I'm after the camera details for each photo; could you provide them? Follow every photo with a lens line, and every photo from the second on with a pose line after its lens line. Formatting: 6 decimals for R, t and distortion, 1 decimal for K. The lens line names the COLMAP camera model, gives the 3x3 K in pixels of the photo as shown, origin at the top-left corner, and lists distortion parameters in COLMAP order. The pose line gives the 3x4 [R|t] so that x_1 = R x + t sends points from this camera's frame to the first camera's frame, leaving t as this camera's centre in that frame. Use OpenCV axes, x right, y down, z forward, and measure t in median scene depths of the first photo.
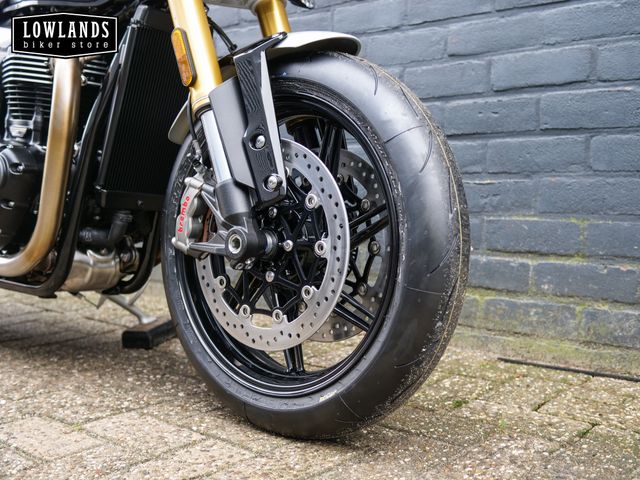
lens RADIAL K [[735.2, 0, 320.0], [0, 735.2, 240.0], [0, 0, 1]] dist [-0.008708, 0.019202]
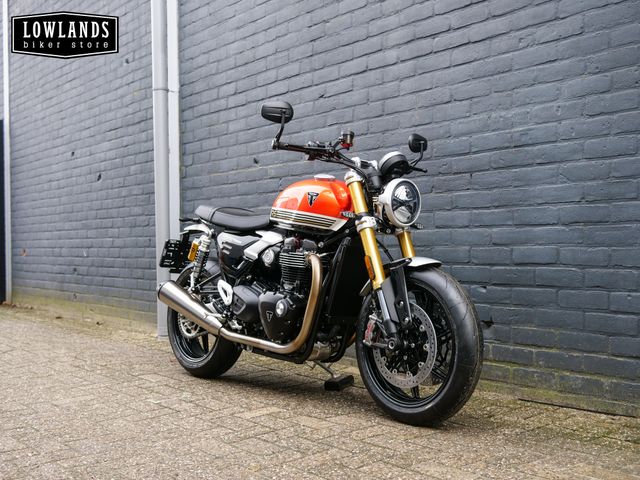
lens RADIAL K [[735.2, 0, 320.0], [0, 735.2, 240.0], [0, 0, 1]] dist [-0.008708, 0.019202]
pose [[0.987583, -0.008012, -0.156894, 0.030583], [-0.005434, 0.996359, -0.085083, -0.102163], [0.157004, 0.084879, 0.983944, -1.162991]]
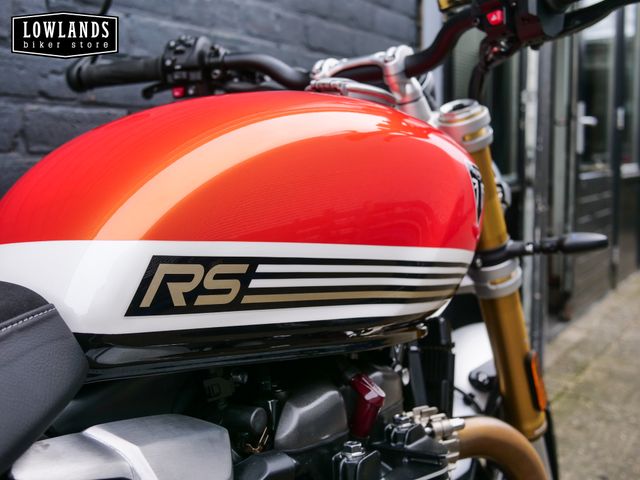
lens RADIAL K [[735.2, 0, 320.0], [0, 735.2, 240.0], [0, 0, 1]] dist [-0.008708, 0.019202]
pose [[-0.148311, -0.103371, 0.983523, -0.810553], [0.088114, 0.989185, 0.117253, -0.437764], [-0.985007, 0.104052, -0.137599, 1.083514]]
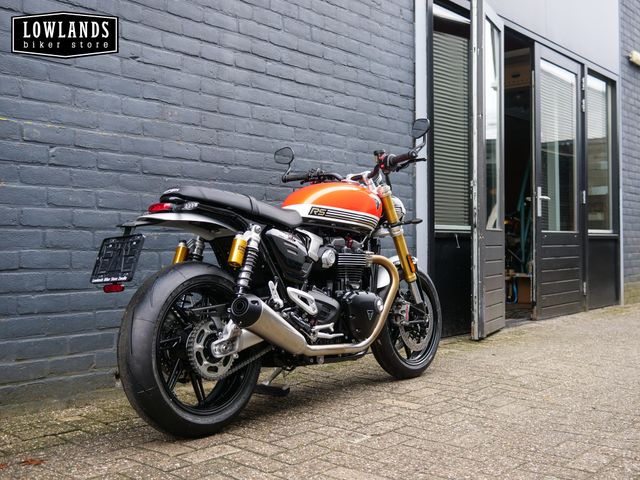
lens RADIAL K [[735.2, 0, 320.0], [0, 735.2, 240.0], [0, 0, 1]] dist [-0.008708, 0.019202]
pose [[-0.009300, 0.013842, 0.999861, -2.668769], [0.084240, 0.996361, -0.013010, -0.269546], [-0.996402, 0.084107, -0.010432, 1.119959]]
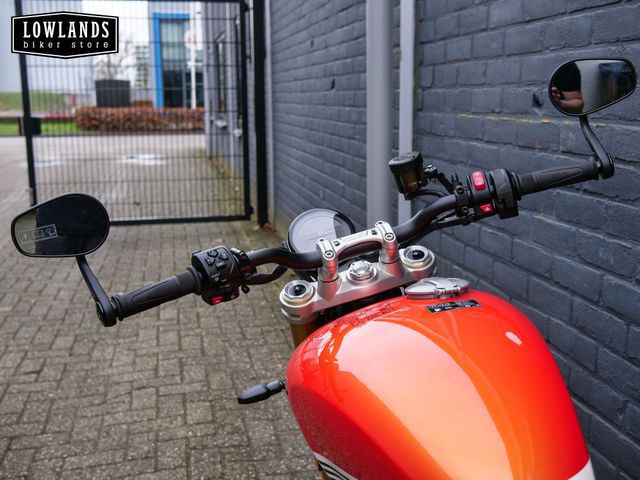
lens RADIAL K [[735.2, 0, 320.0], [0, 735.2, 240.0], [0, 0, 1]] dist [-0.008708, 0.019202]
pose [[0.797485, 0.115169, -0.592245, -0.242860], [-0.045906, 0.990349, 0.130770, -0.626302], [0.601590, -0.077099, 0.795076, 0.610337]]
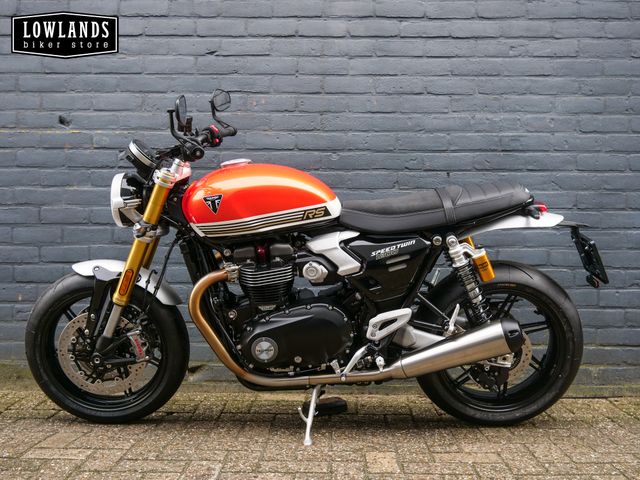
lens RADIAL K [[735.2, 0, 320.0], [0, 735.2, 240.0], [0, 0, 1]] dist [-0.008708, 0.019202]
pose [[0.761994, 0.017711, 0.647342, -1.602091], [0.041266, 0.996266, -0.075833, -0.151498], [-0.646268, 0.084497, 0.758418, -0.252964]]
